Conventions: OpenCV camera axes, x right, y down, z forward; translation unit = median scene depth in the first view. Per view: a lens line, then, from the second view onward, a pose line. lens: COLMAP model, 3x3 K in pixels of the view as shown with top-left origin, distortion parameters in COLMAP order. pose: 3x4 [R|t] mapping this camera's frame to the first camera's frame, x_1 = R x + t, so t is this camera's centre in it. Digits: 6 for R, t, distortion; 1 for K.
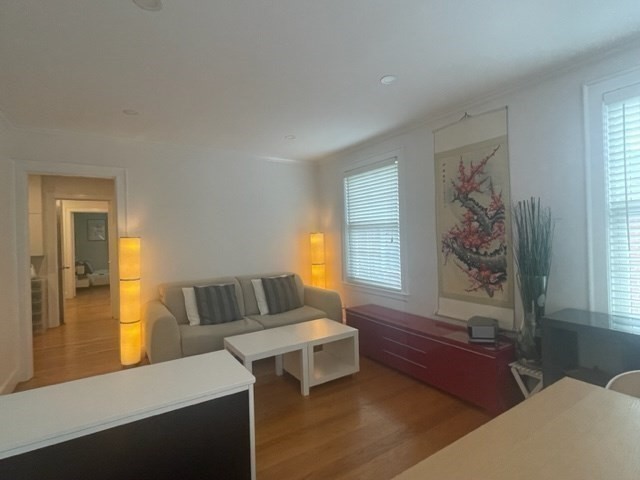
lens RADIAL K [[325.2, 0, 319.5], [0, 325.2, 235.0], [0, 0, 1]] dist [-0.000486, -0.001119]
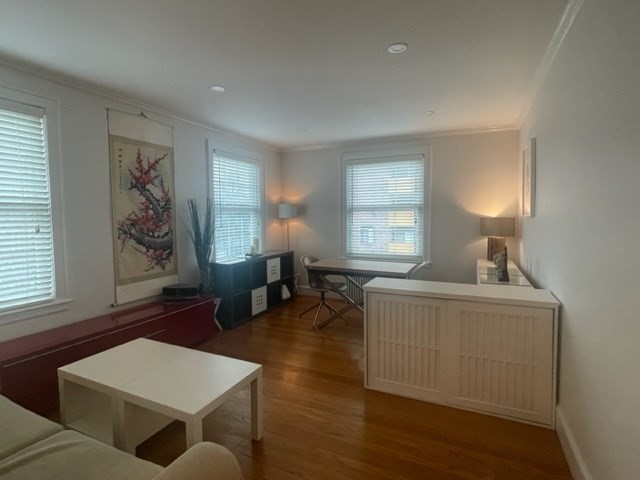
lens RADIAL K [[325.2, 0, 319.7], [0, 325.2, 238.7], [0, 0, 1]] dist [-0.000486, -0.001119]
pose [[-0.521980, -0.027750, 0.852506, -0.828223], [0.024505, 0.998570, 0.047508, 0.021981], [-0.852606, 0.045689, -0.520554, 1.076414]]
